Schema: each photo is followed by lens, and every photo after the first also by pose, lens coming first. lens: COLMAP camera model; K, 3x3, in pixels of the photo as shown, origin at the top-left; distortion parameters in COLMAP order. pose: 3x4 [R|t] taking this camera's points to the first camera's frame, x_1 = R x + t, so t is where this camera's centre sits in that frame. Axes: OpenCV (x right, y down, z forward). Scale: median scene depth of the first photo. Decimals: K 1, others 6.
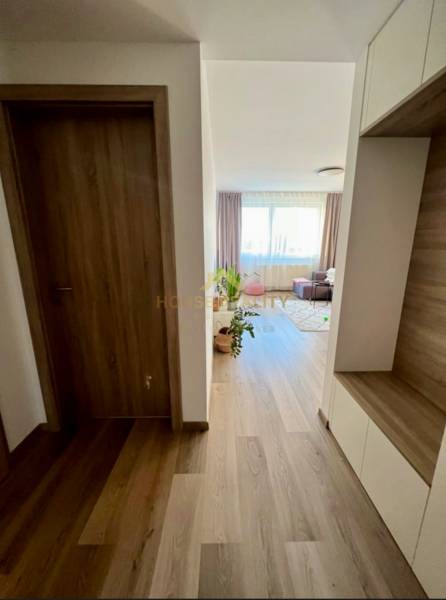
lens RADIAL K [[238.0, 0, 223.9], [0, 238.0, 295.4], [0, 0, 1]] dist [-0.000368, -0.000091]
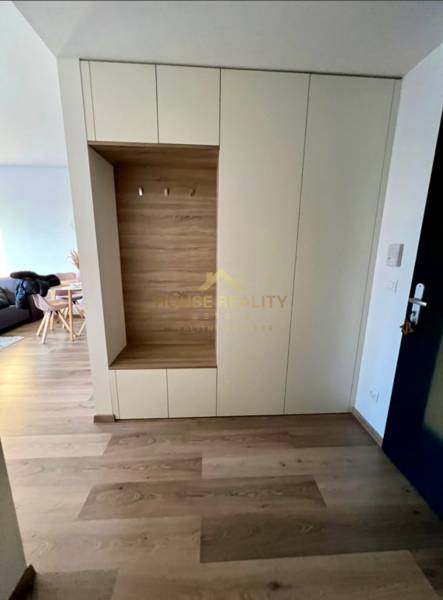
lens RADIAL K [[238.9, 0, 221.6], [0, 238.9, 296.3], [0, 0, 1]] dist [-0.001039, -0.000038]
pose [[-0.038042, -0.204942, 0.978035, -0.615731], [0.207302, 0.955832, 0.208353, -0.108705], [-0.977537, 0.210675, 0.006123, 0.527957]]
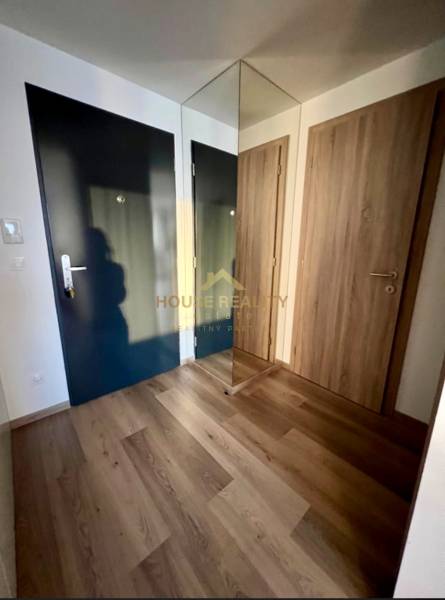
lens RADIAL K [[238.9, 0, 222.6], [0, 238.9, 296.3], [0, 0, 1]] dist [-0.001039, -0.000038]
pose [[-0.758919, 0.131987, -0.637669, 0.446216], [-0.156711, 0.913446, 0.375577, -0.165919], [0.632047, 0.384962, -0.672547, 1.081162]]
